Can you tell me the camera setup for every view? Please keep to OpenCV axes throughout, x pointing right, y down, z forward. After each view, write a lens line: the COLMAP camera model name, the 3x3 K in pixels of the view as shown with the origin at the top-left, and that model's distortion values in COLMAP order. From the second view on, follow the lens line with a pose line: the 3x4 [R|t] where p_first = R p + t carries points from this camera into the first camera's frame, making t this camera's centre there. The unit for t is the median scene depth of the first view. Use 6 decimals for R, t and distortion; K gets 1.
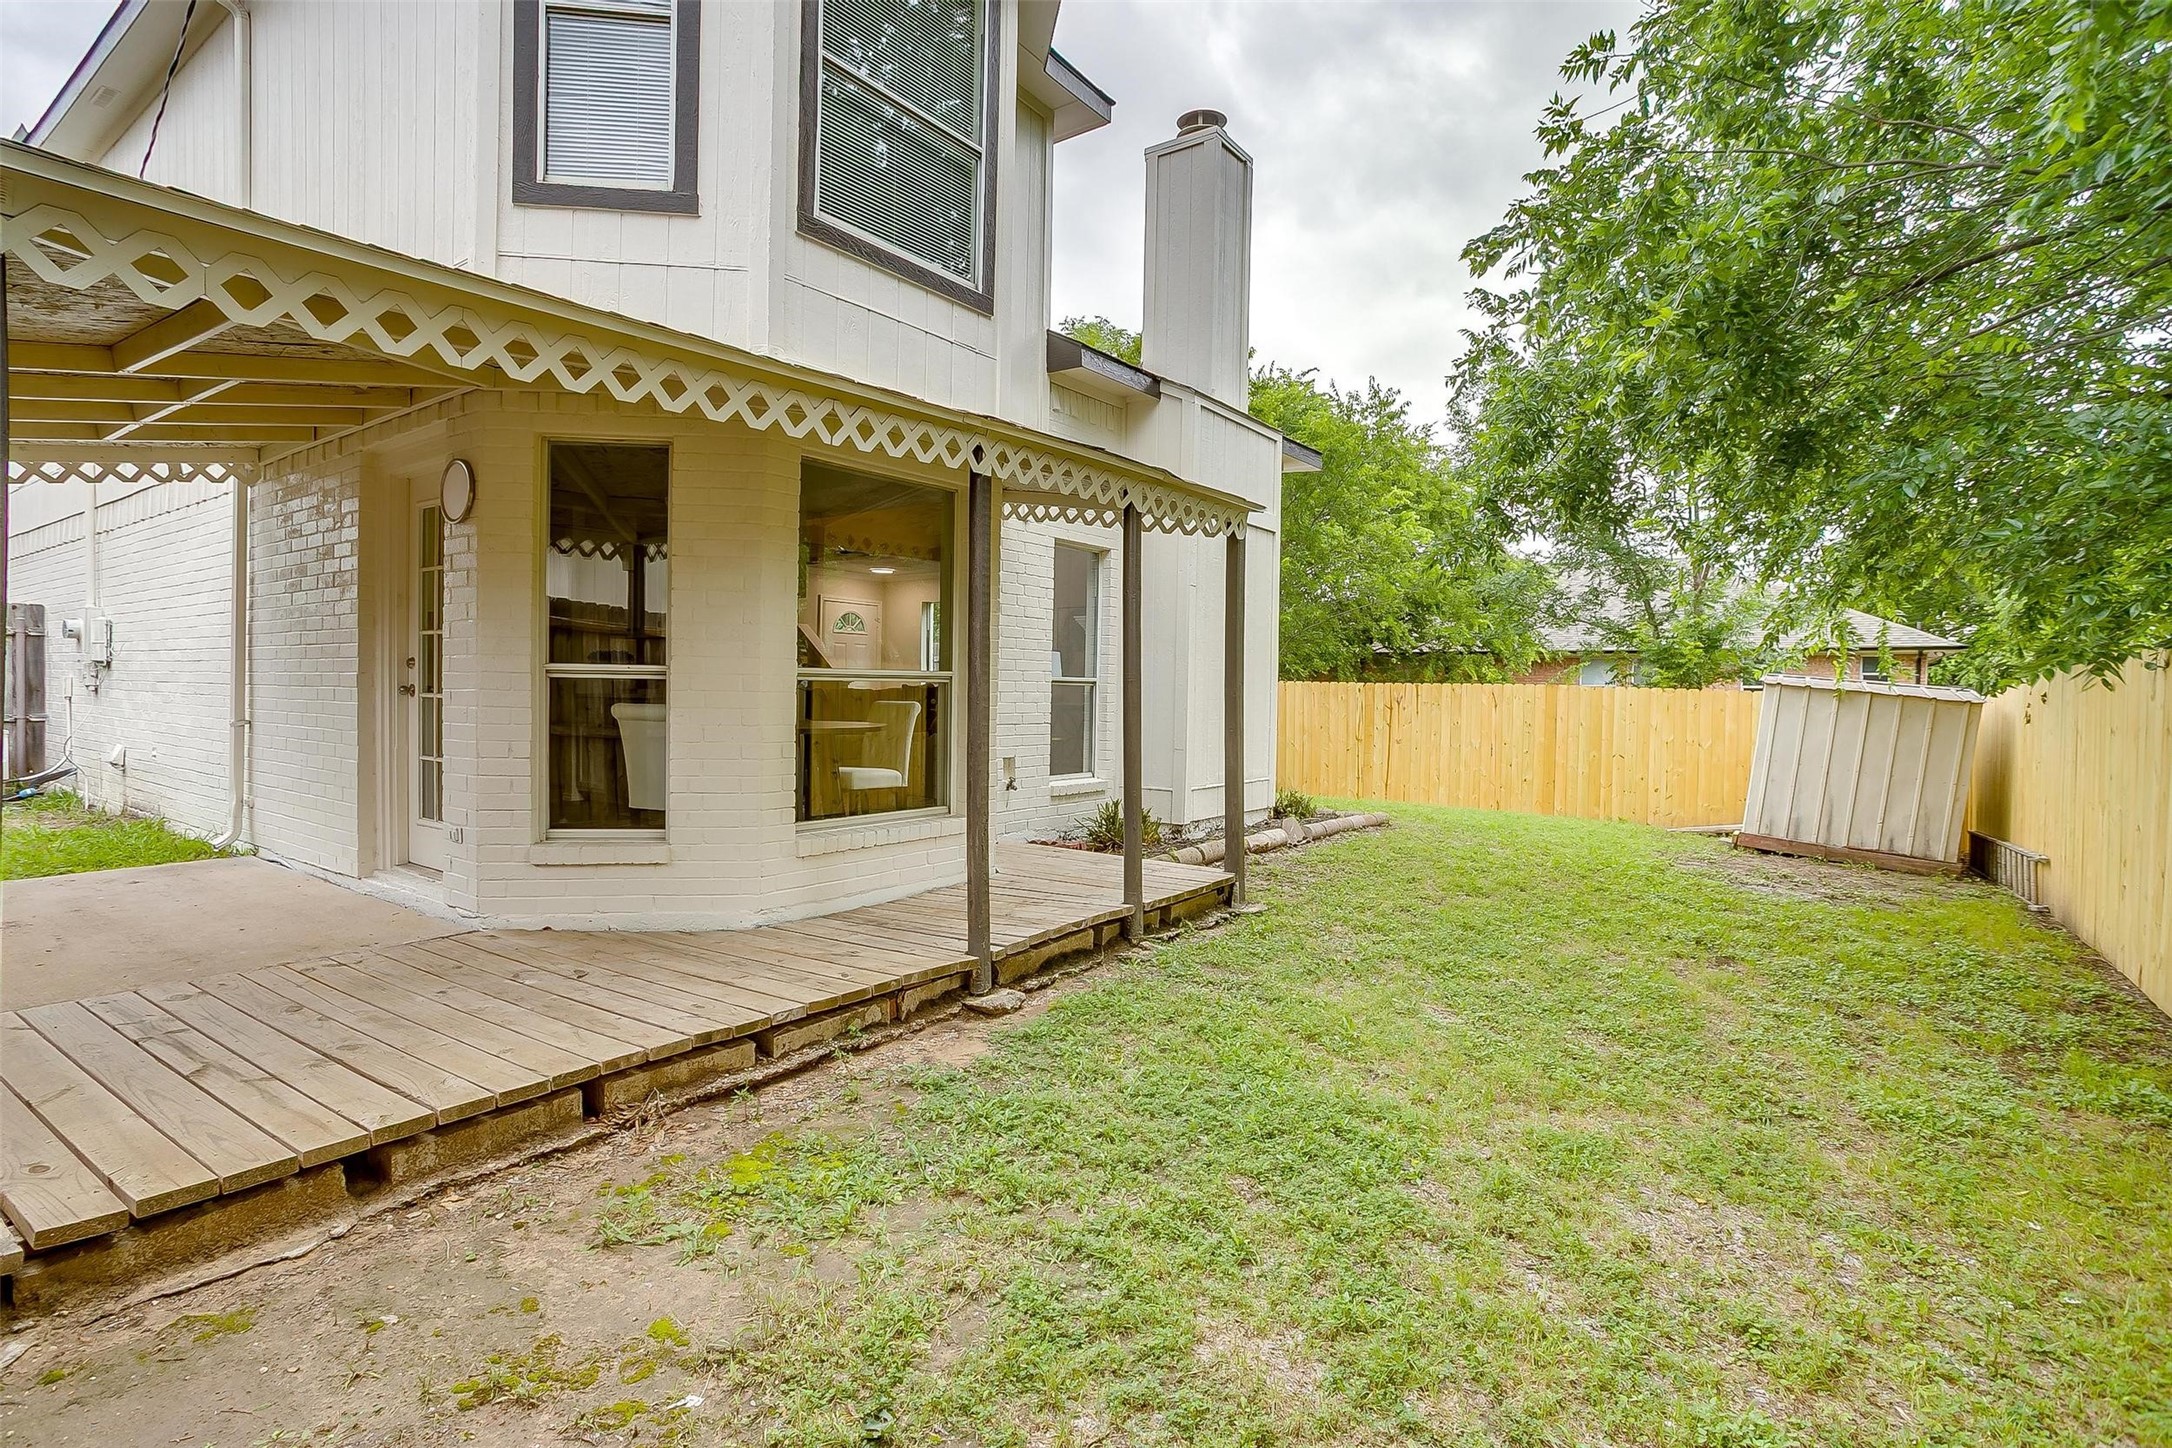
lens RADIAL K [[1042.6, 0, 1039.7], [0, 1042.6, 721.4], [0, 0, 1]] dist [-0.066753, 0.044934]
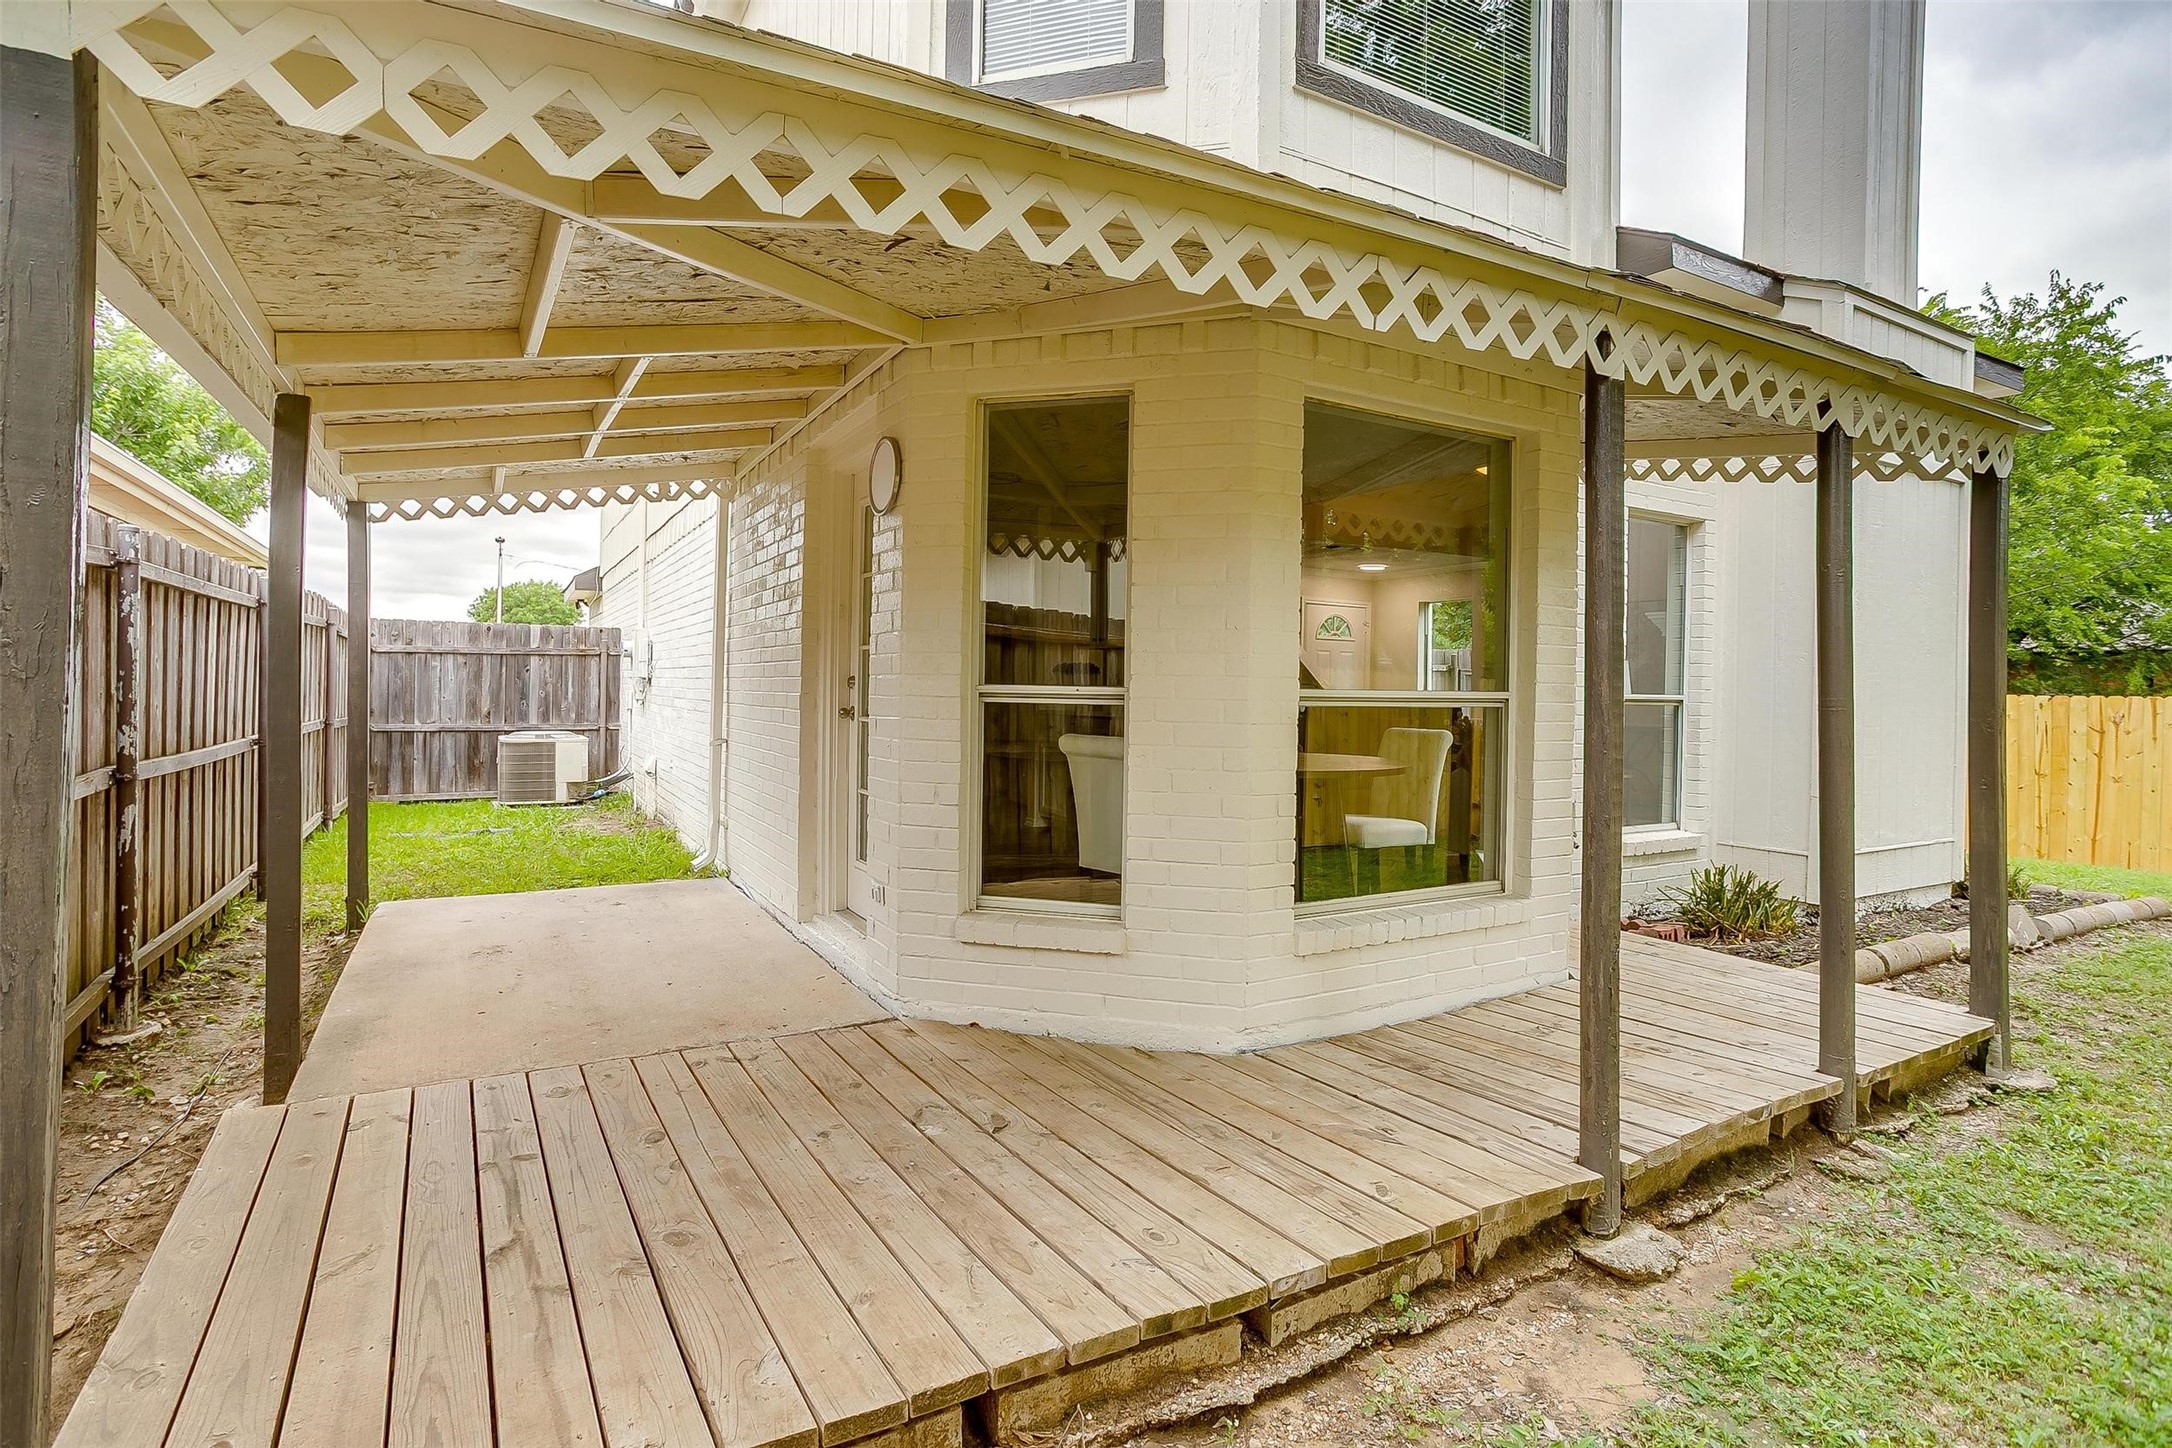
lens RADIAL K [[1175.0, 0, 1087.6], [0, 1175.0, 710.3], [0, 0, 1]] dist [-0.036384, 0.000768]
pose [[0.925873, 0.002306, -0.377827, -0.062916], [-0.011678, 0.999678, -0.022516, -0.018098], [0.377654, 0.025259, 0.925602, 0.199715]]
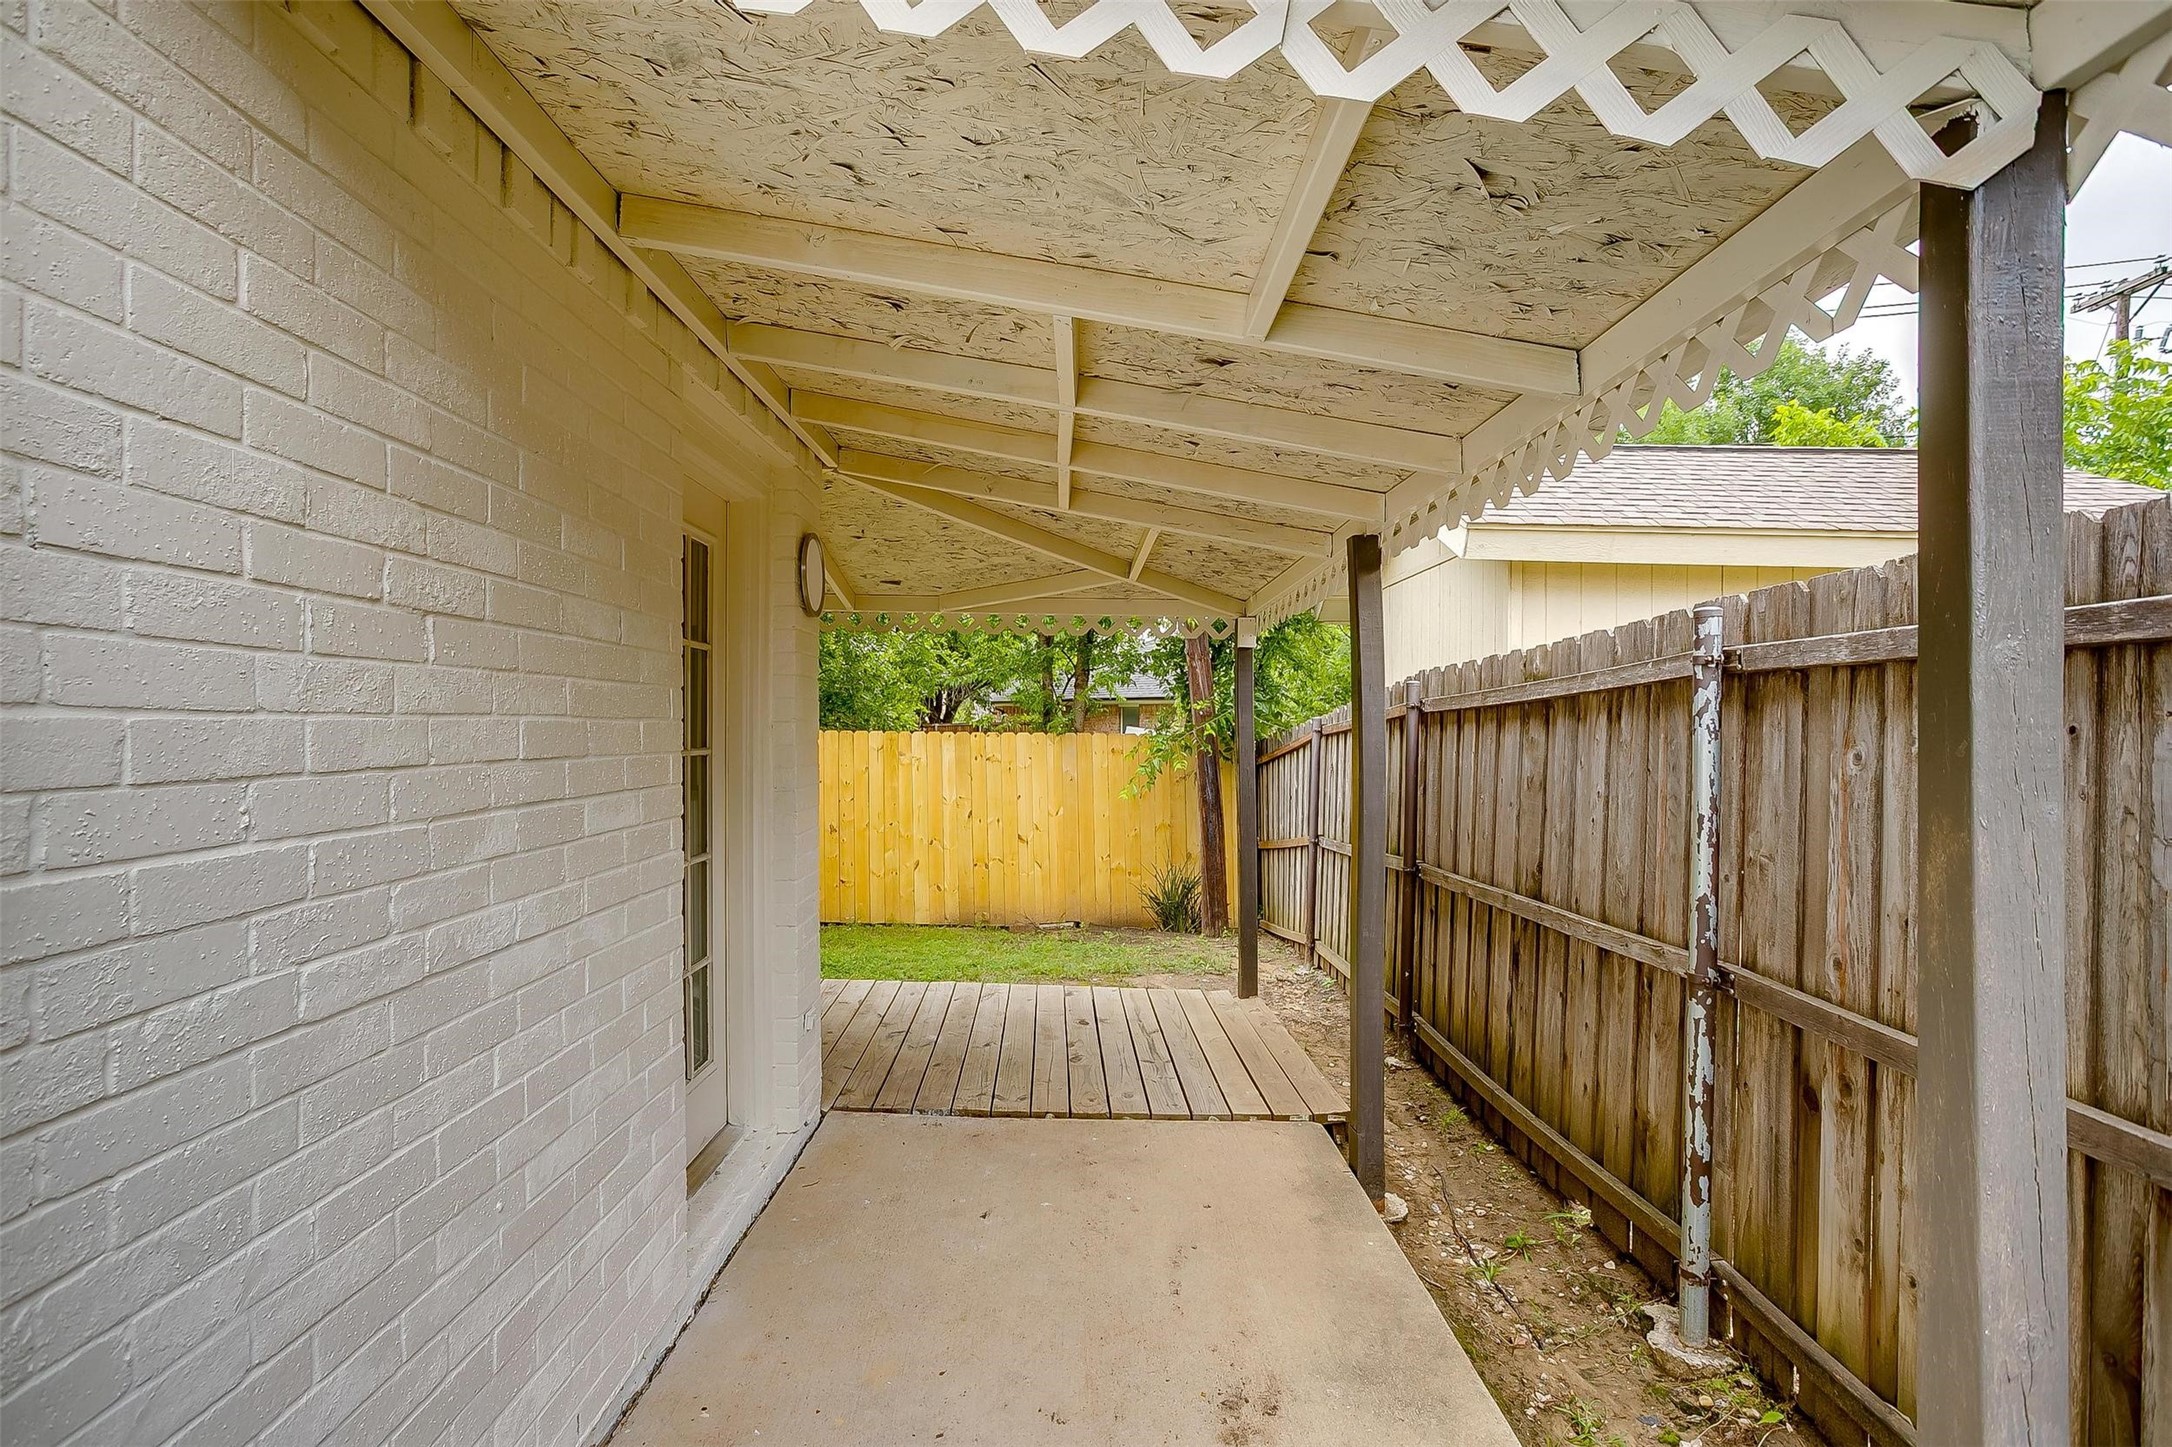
lens RADIAL K [[1175.0, 0, 1087.6], [0, 1175.0, 709.8], [0, 0, 1]] dist [-0.036384, 0.000768]
pose [[-0.654069, -0.007396, 0.756399, -1.145465], [0.003933, 0.999905, 0.013179, -0.112736], [-0.756425, 0.011595, -0.653978, 1.214457]]
